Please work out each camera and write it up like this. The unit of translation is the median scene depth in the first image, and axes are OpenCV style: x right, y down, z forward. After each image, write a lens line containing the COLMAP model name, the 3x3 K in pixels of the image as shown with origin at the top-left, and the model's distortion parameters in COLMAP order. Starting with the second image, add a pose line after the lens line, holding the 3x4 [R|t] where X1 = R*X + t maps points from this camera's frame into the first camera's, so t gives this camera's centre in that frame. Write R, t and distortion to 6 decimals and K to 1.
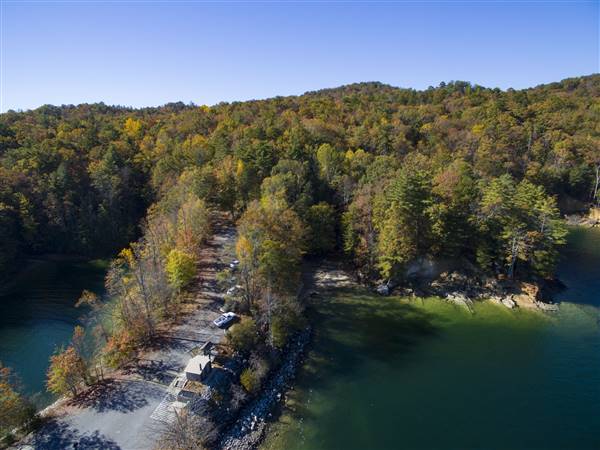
lens RADIAL K [[348.6, 0, 297.8], [0, 348.6, 223.6], [0, 0, 1]] dist [-0.121594, 0.083902]
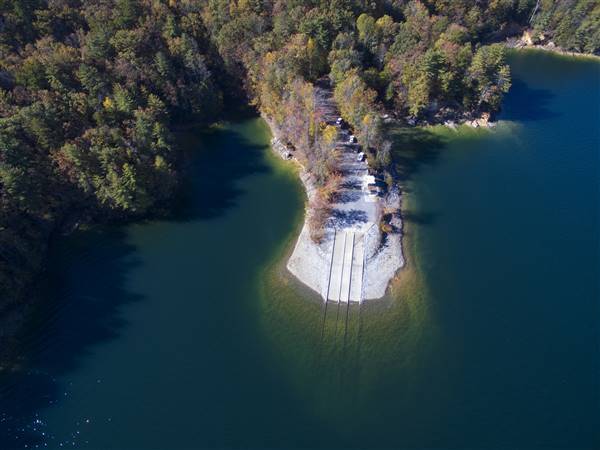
lens RADIAL K [[348.6, 0, 298.0], [0, 348.6, 221.8], [0, 0, 1]] dist [-0.121594, 0.083902]
pose [[0.970637, -0.190227, 0.147233, -0.740117], [0.073959, 0.818423, 0.569836, -0.477480], [-0.228897, -0.542215, 0.808461, -0.633603]]
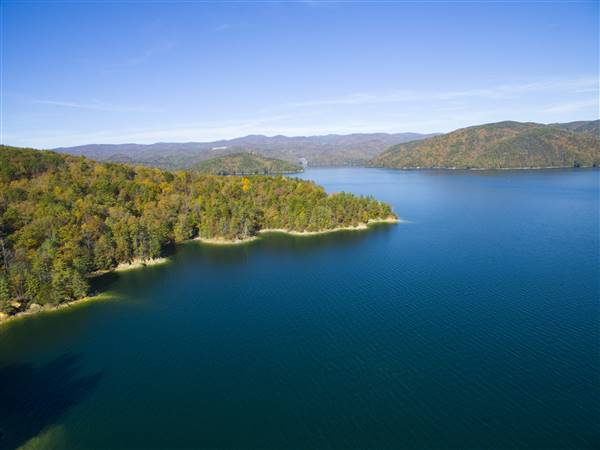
lens RADIAL K [[348.6, 0, 293.9], [0, 348.6, 227.3], [0, 0, 1]] dist [-0.121594, 0.083902]
pose [[0.059217, -0.181940, 0.981525, 0.010516], [0.290914, 0.943716, 0.157380, -0.296334], [-0.954915, 0.276220, 0.108813, -0.082404]]
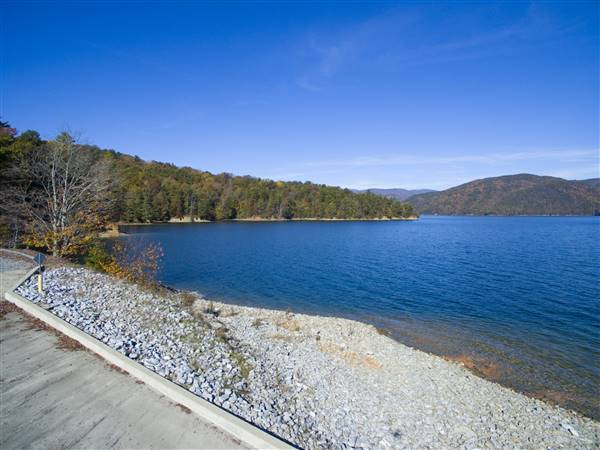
lens RADIAL K [[348.6, 0, 294.2], [0, 348.6, 230.4], [0, 0, 1]] dist [-0.121594, 0.083902]
pose [[0.107421, -0.036378, 0.993548, -0.414455], [0.253702, 0.967249, 0.007985, 0.360673], [-0.961299, 0.251208, 0.113132, 0.247839]]
